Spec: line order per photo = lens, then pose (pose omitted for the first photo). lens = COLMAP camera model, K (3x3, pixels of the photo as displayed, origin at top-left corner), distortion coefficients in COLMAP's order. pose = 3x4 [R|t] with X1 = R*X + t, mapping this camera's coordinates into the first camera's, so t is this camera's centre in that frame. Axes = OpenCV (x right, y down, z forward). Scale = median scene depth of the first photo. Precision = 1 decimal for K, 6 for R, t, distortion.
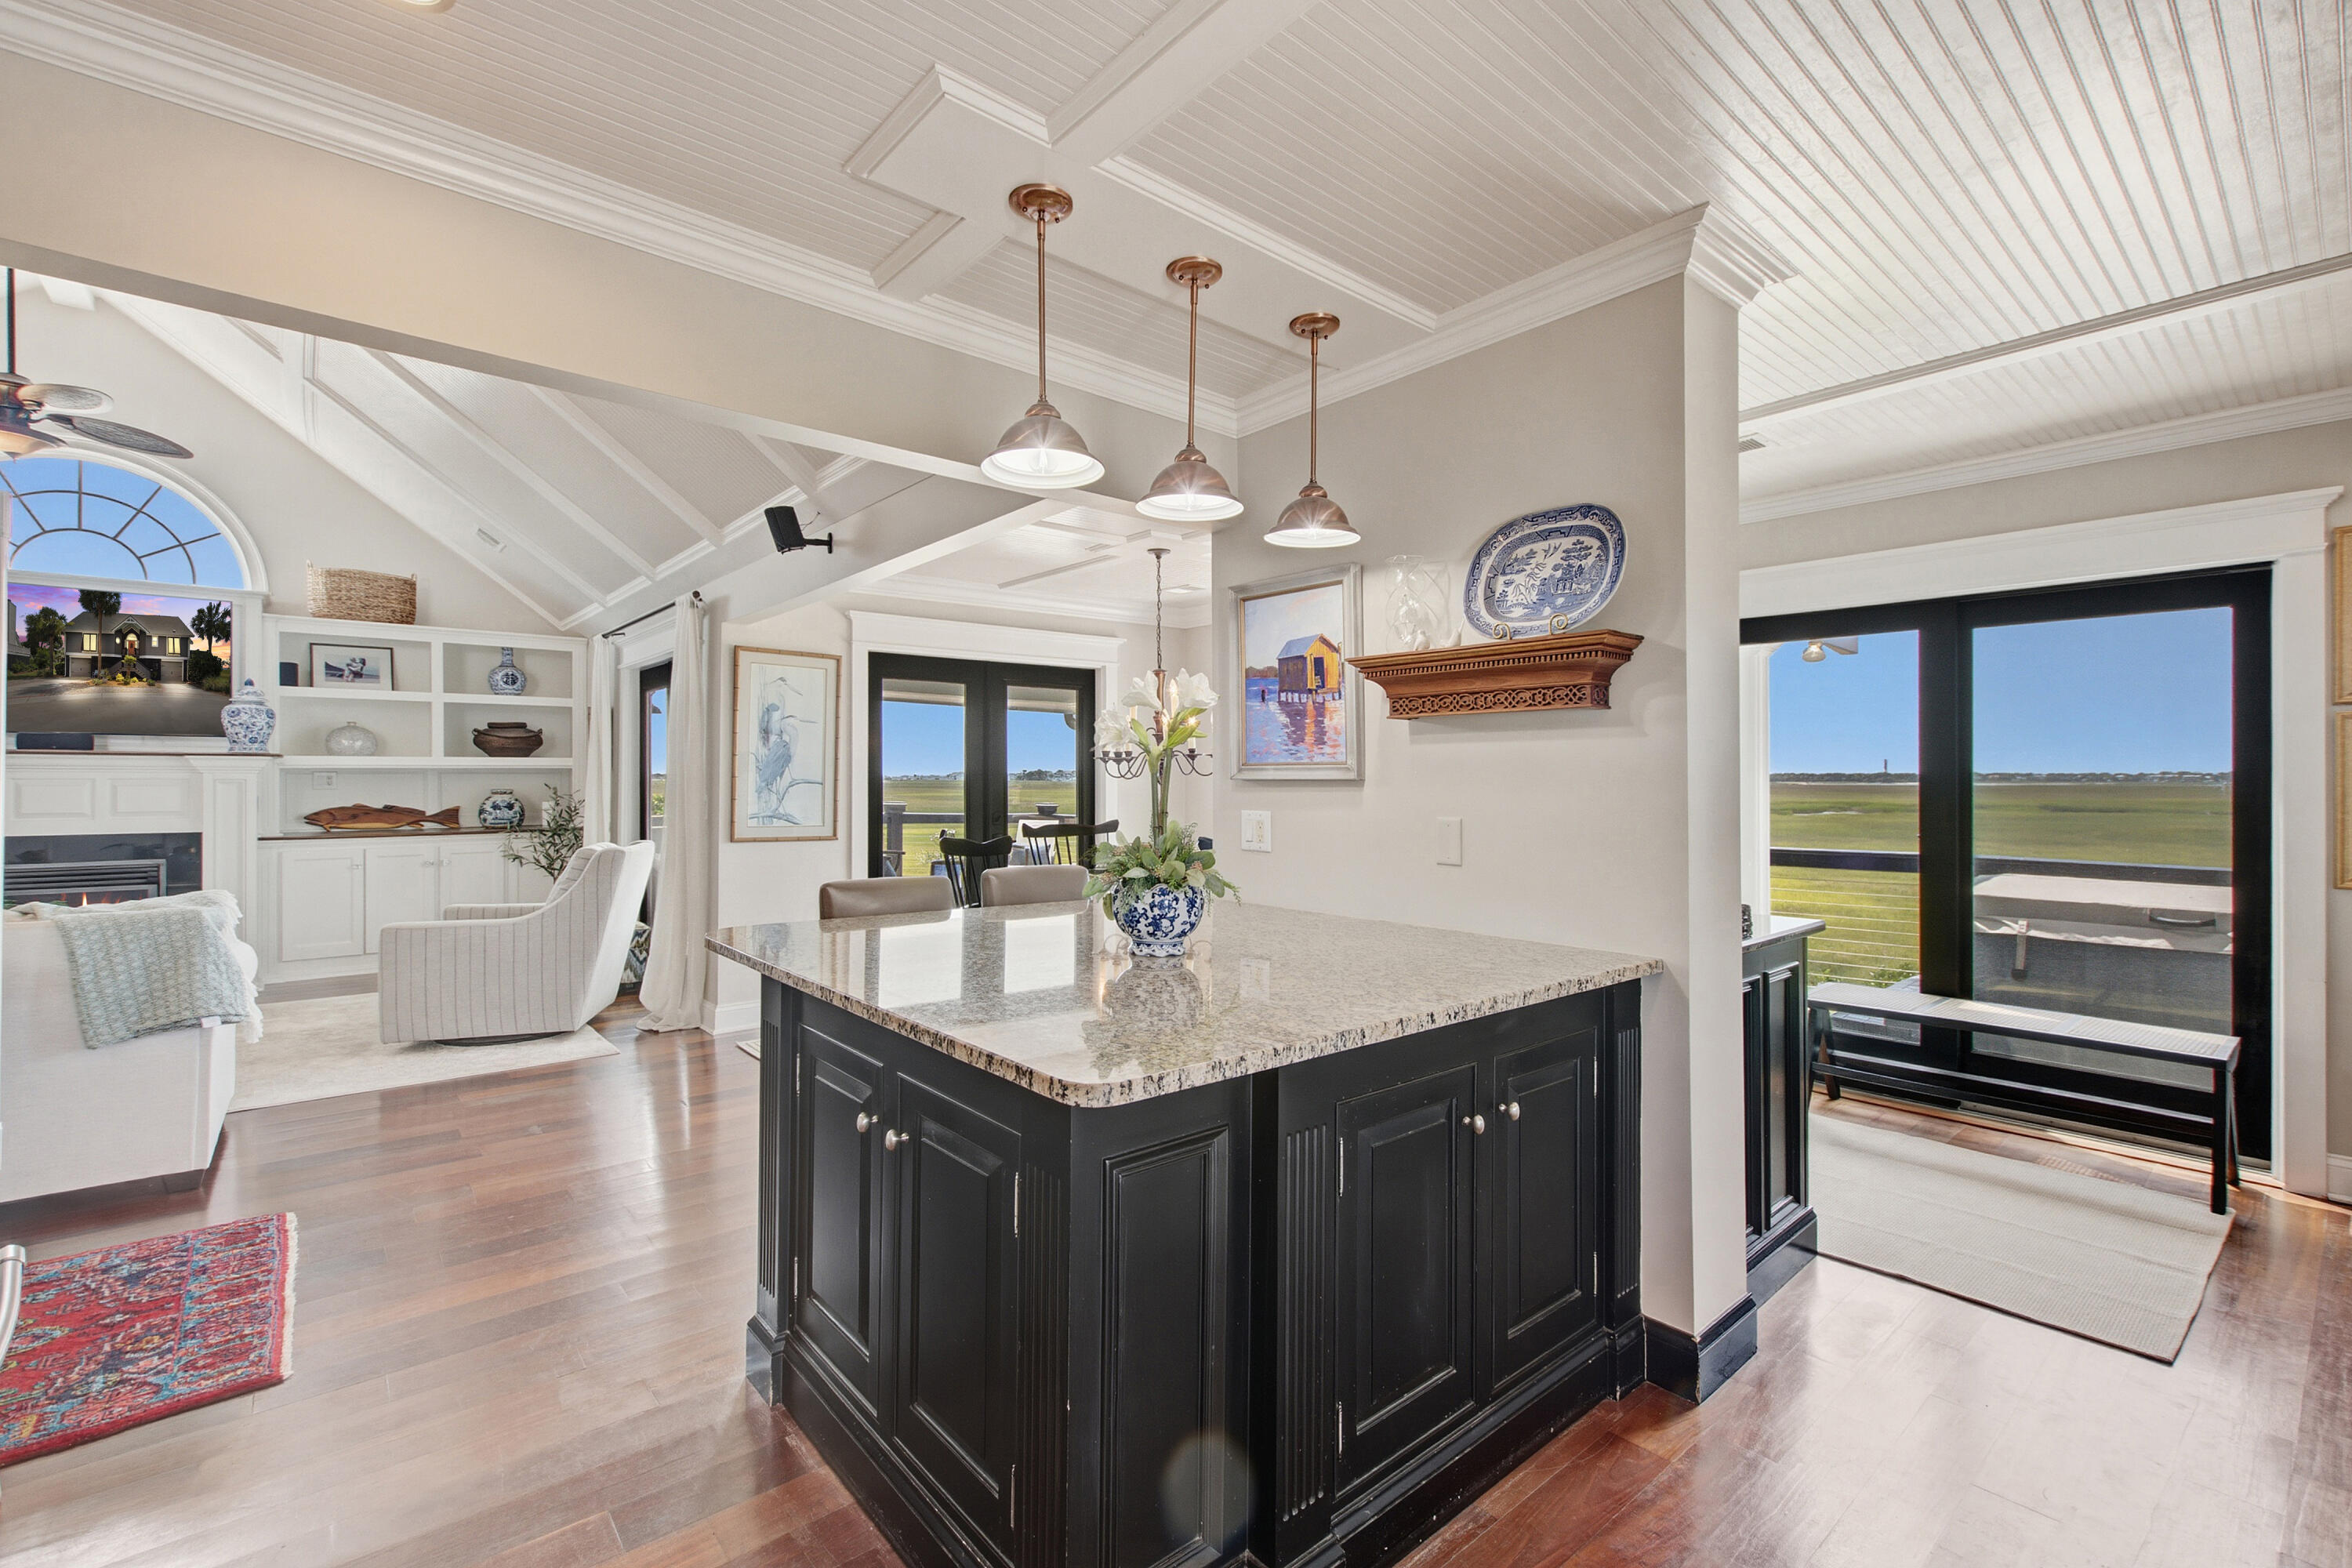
lens RADIAL K [[1036.1, 0, 1185.6], [0, 1036.1, 778.3], [0, 0, 1]] dist [-0.000690, 0.000205]
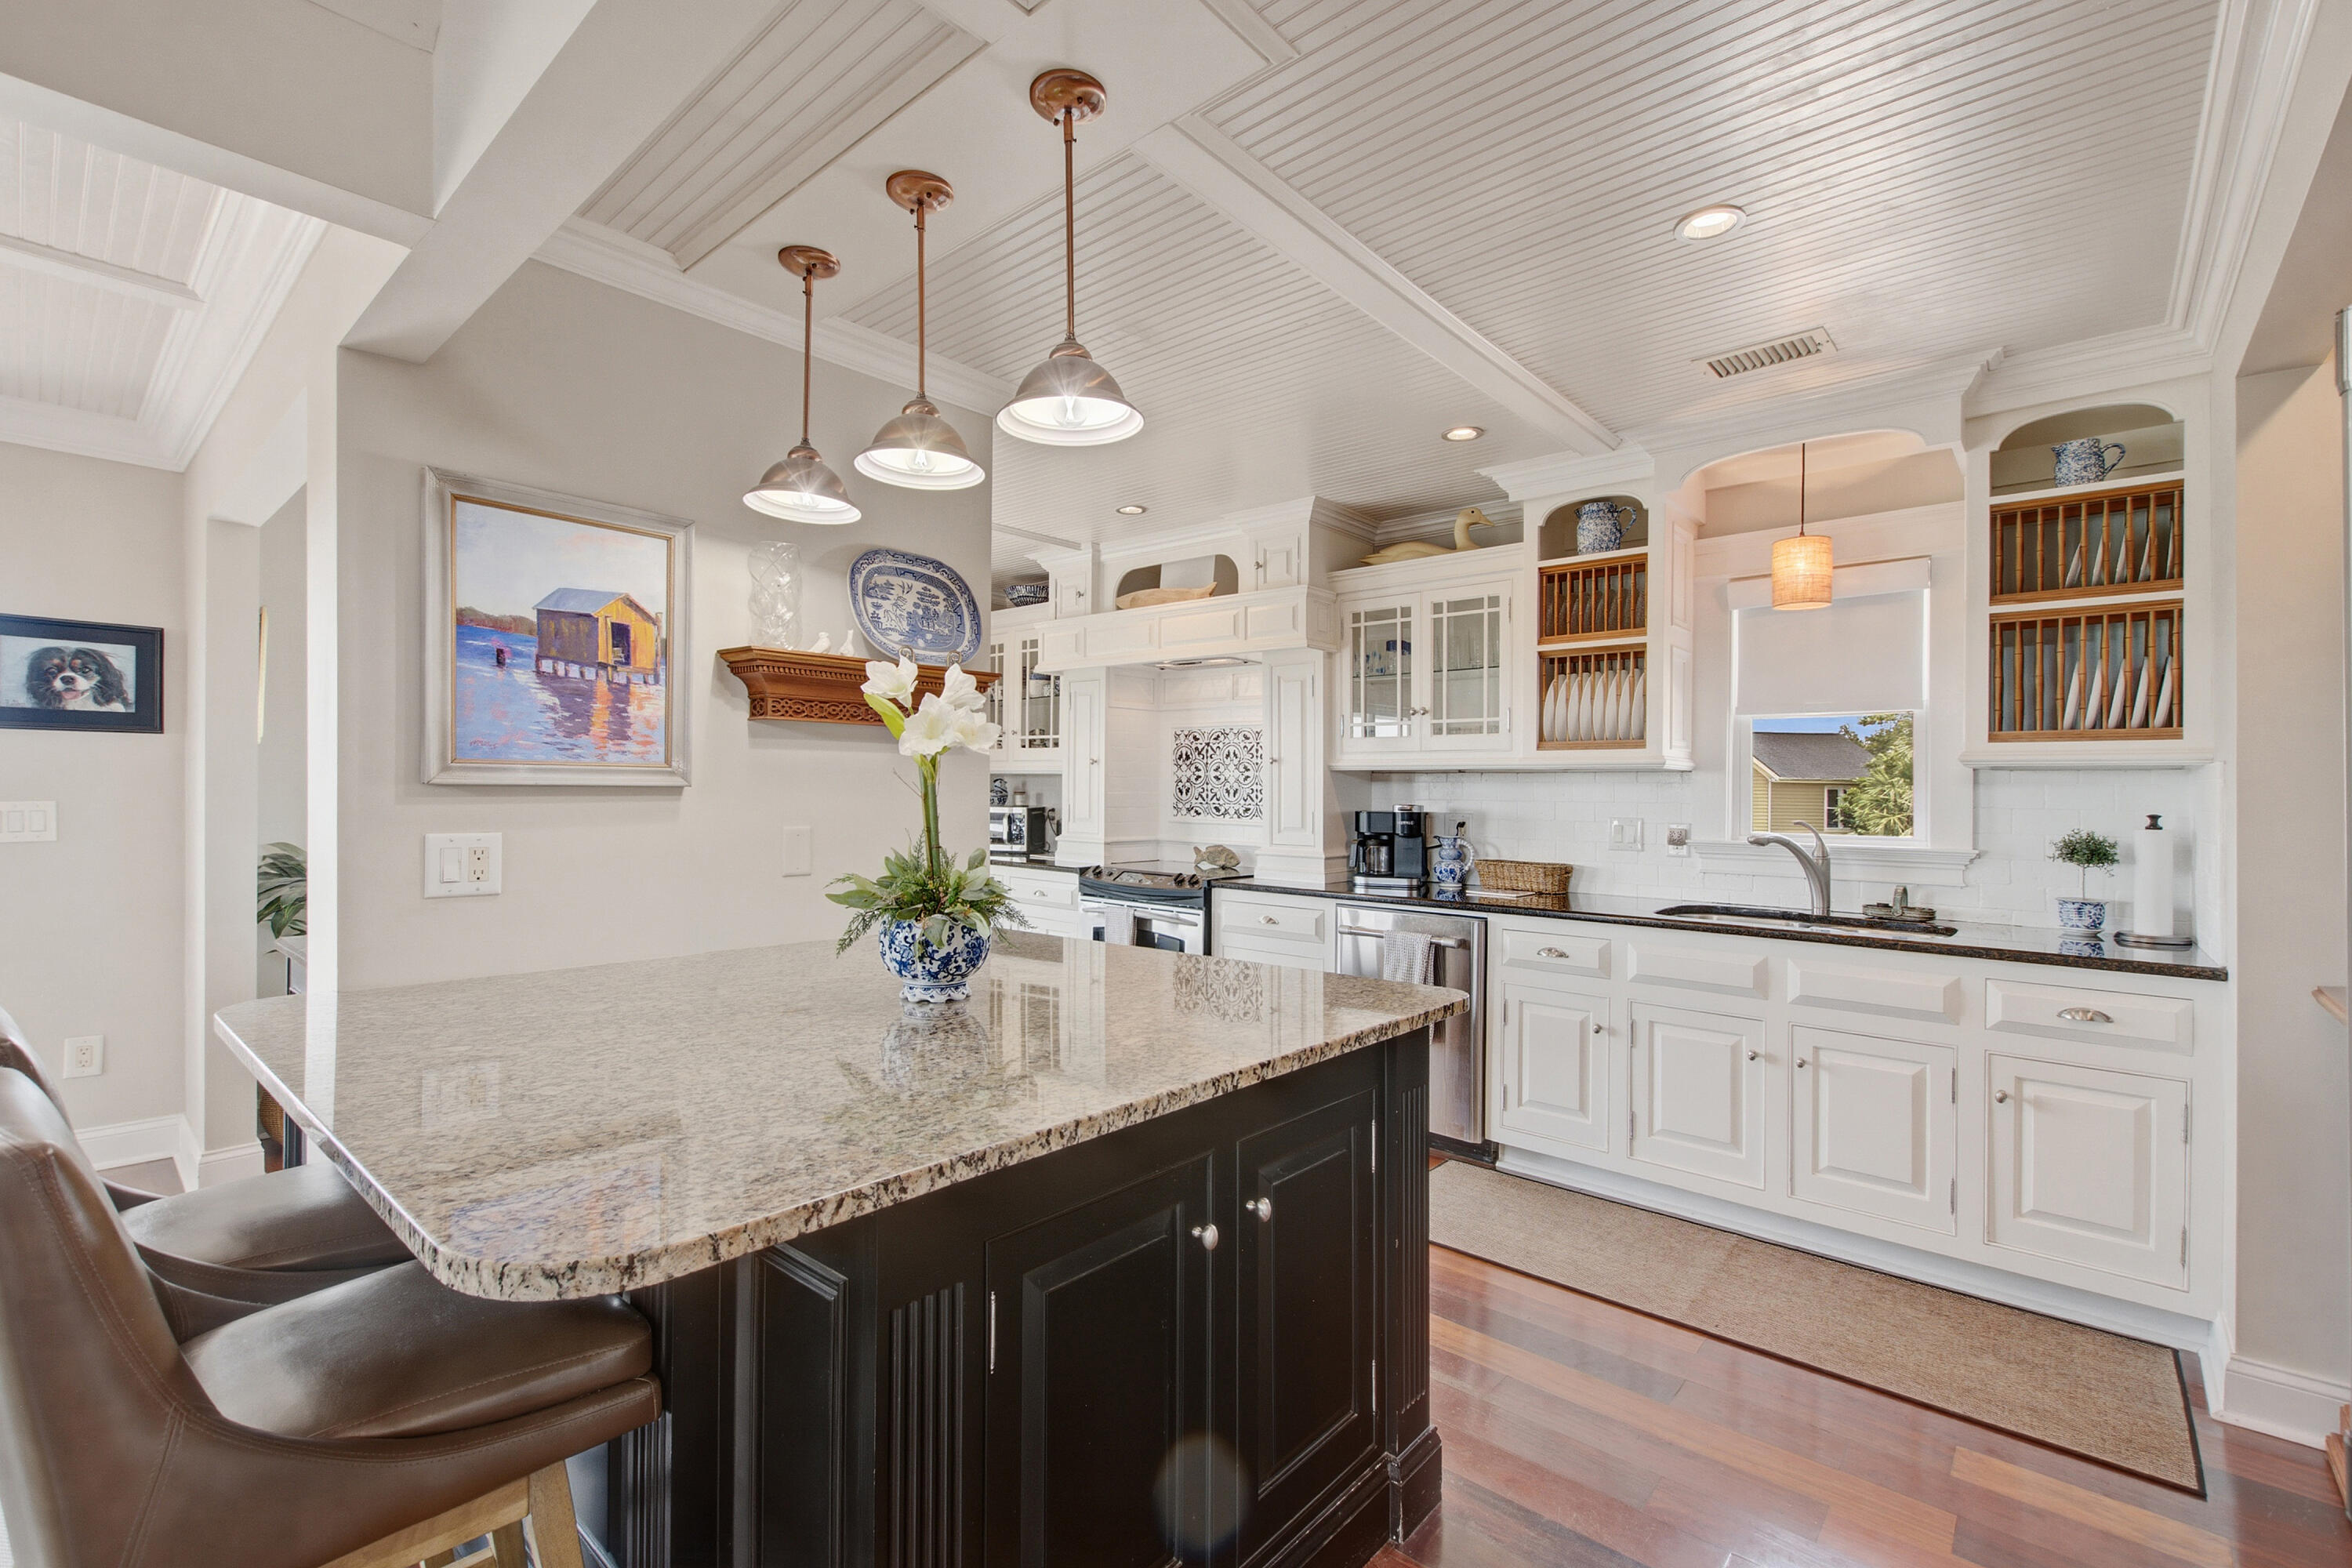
lens RADIAL K [[1026.0, 0, 1176.8], [0, 1026.0, 784.7], [0, 0, 1]] dist [0.002297, -0.000189]
pose [[-0.139687, 0.000501, 0.990196, -0.368995], [-0.012523, 0.999919, -0.002273, -0.001833], [-0.990116, -0.012718, -0.139670, 0.391350]]
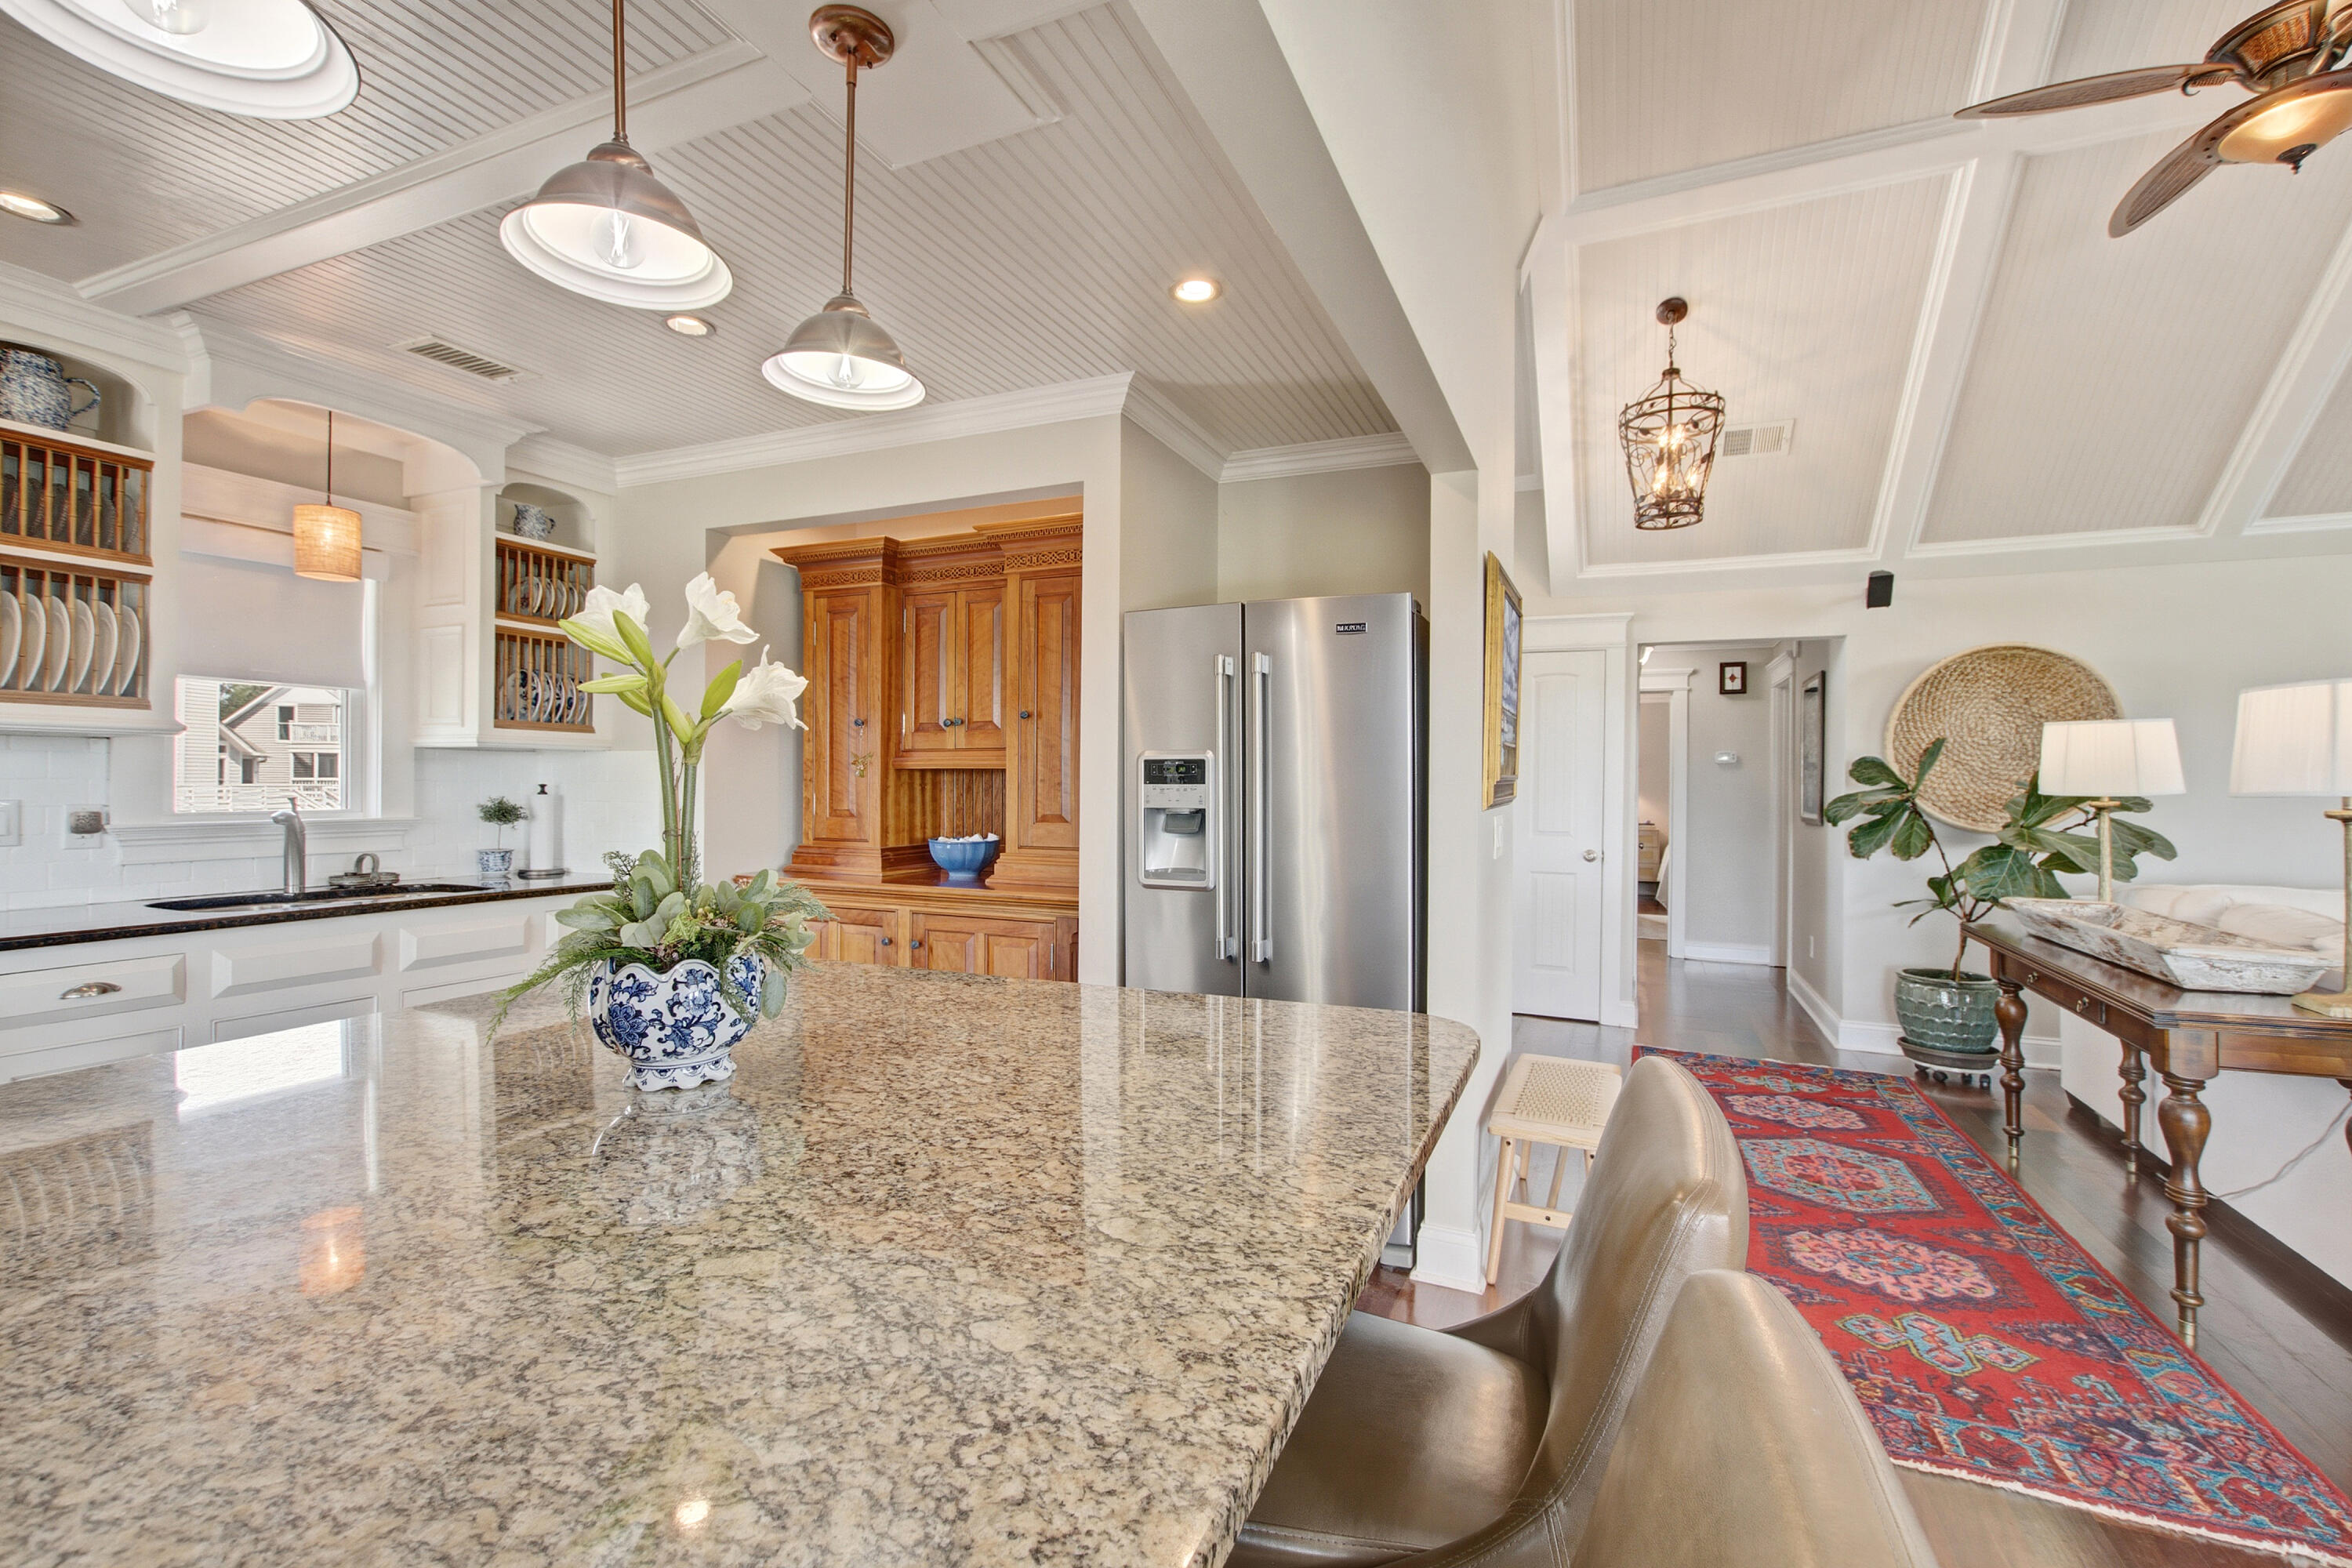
lens RADIAL K [[1026.0, 0, 1179.4], [0, 1026.0, 778.5], [0, 0, 1]] dist [0.001445, 0.000035]
pose [[-0.899773, -0.012557, -0.436178, -0.008923], [-0.011002, 0.999921, -0.006091, 0.001562], [0.436220, -0.000682, -0.899840, 0.689233]]
